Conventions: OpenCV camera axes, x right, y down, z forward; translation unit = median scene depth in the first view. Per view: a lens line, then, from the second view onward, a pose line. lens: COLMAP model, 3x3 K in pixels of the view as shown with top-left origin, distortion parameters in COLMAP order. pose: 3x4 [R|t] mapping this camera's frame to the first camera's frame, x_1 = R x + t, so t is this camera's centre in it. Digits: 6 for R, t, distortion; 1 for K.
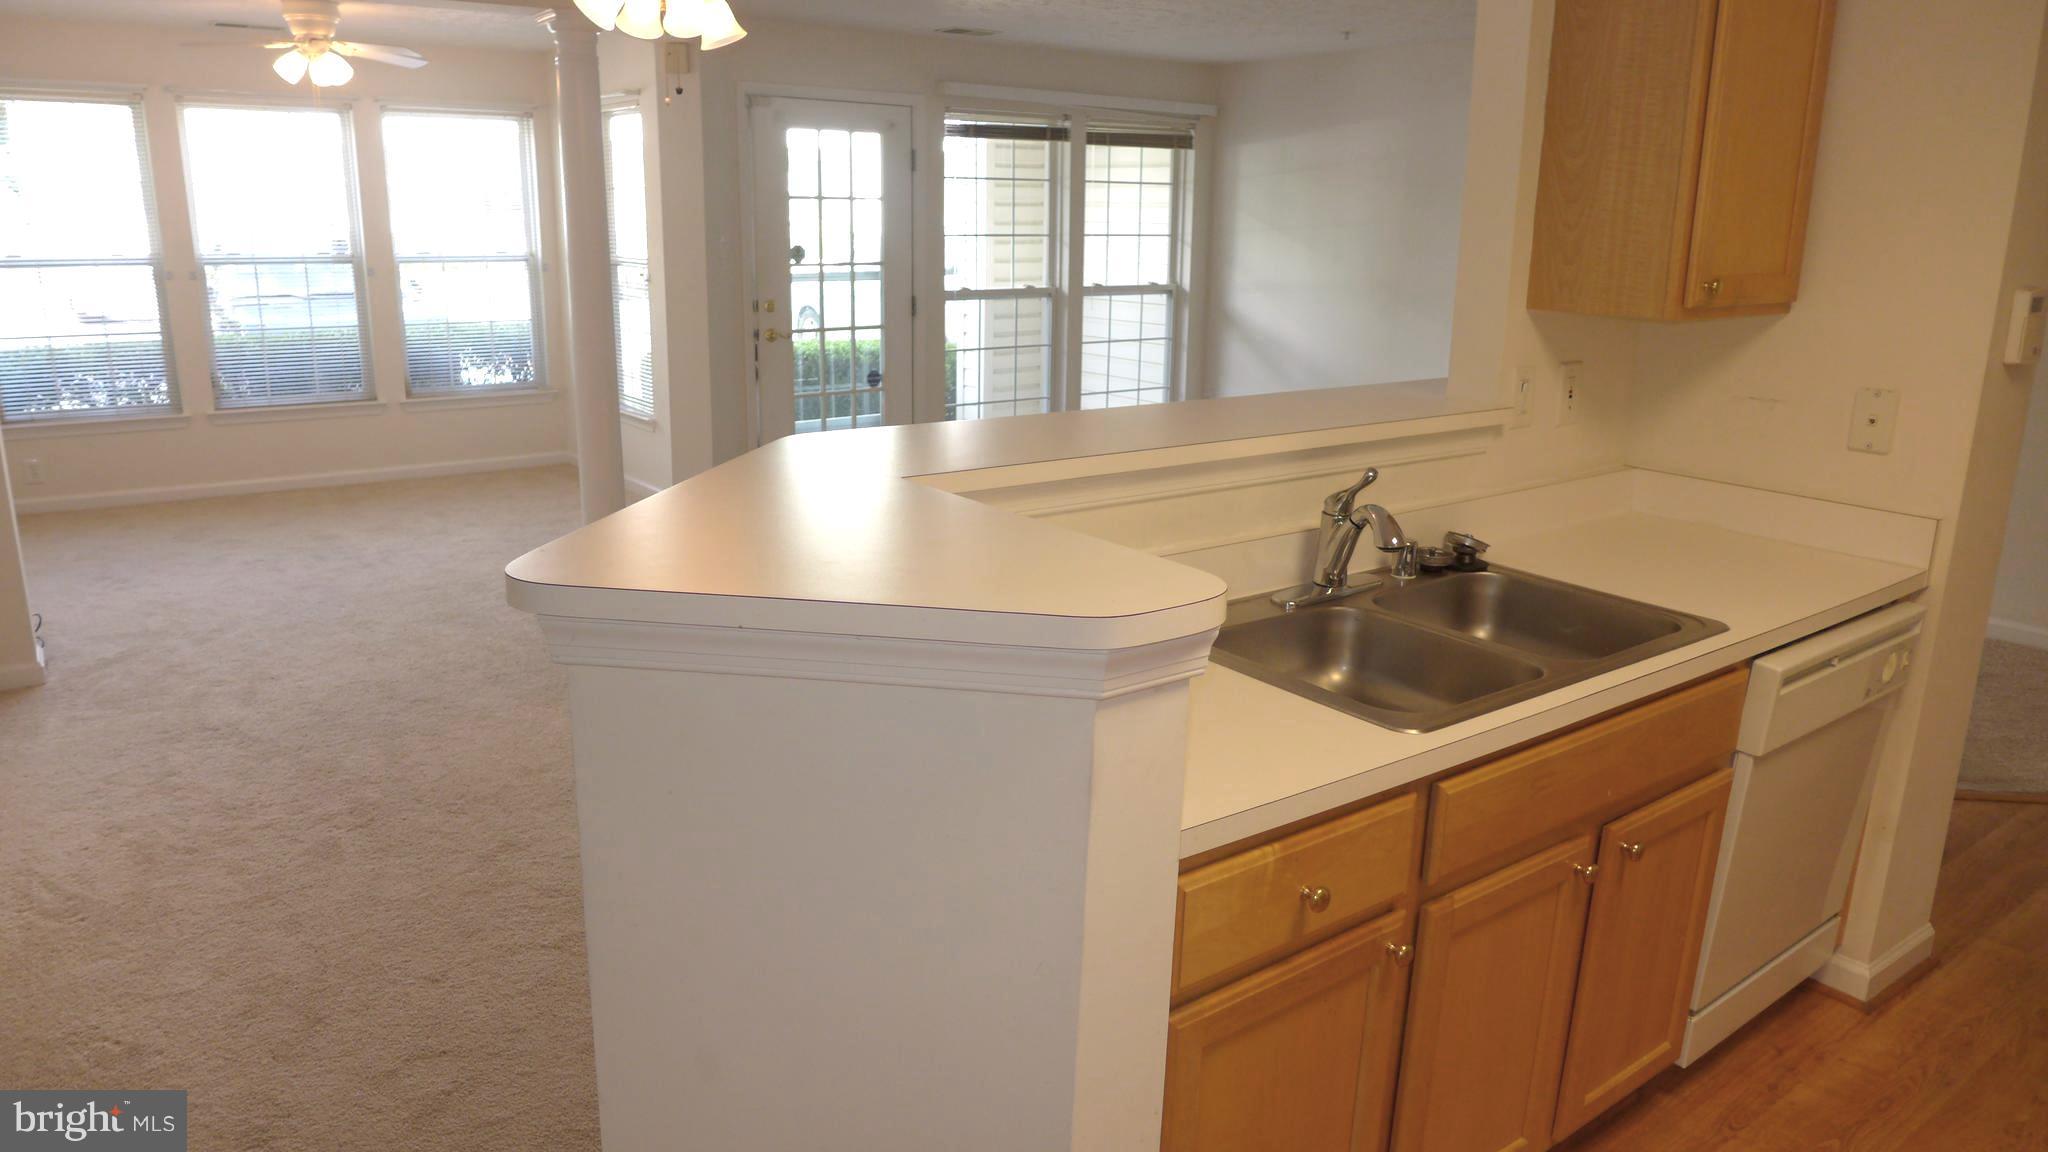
lens RADIAL K [[1386.1, 0, 1010.8], [0, 1386.1, 571.7], [0, 0, 1]] dist [-0.030198, 0.010194]
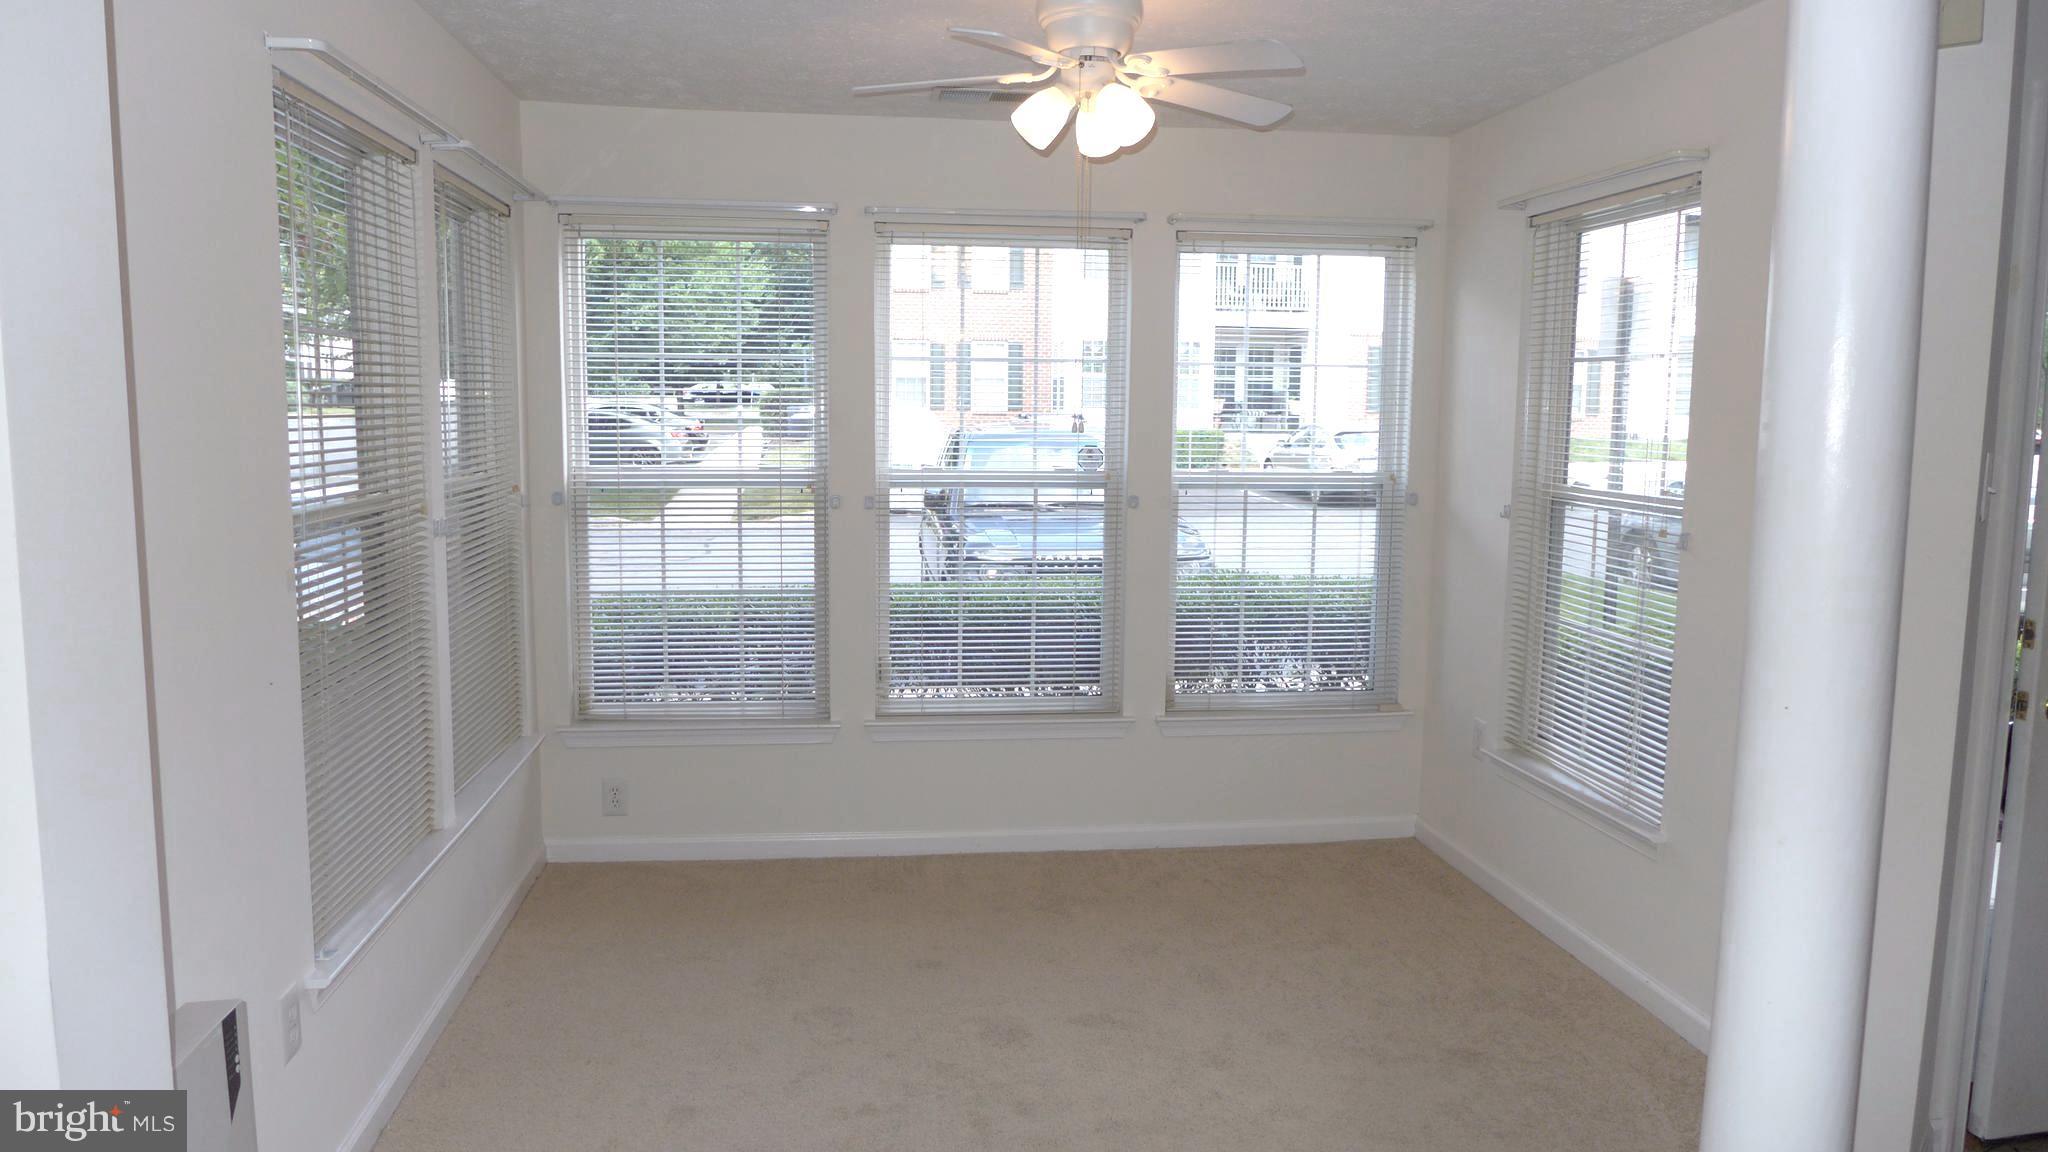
lens RADIAL K [[1386.1, 0, 1019.9], [0, 1386.1, 582.0], [0, 0, 1]] dist [-0.030198, 0.010194]
pose [[0.883733, 0.054336, -0.464827, -0.238084], [-0.114573, 0.988131, -0.102321, -0.122114], [0.453750, 0.143681, 0.879470, 0.476828]]
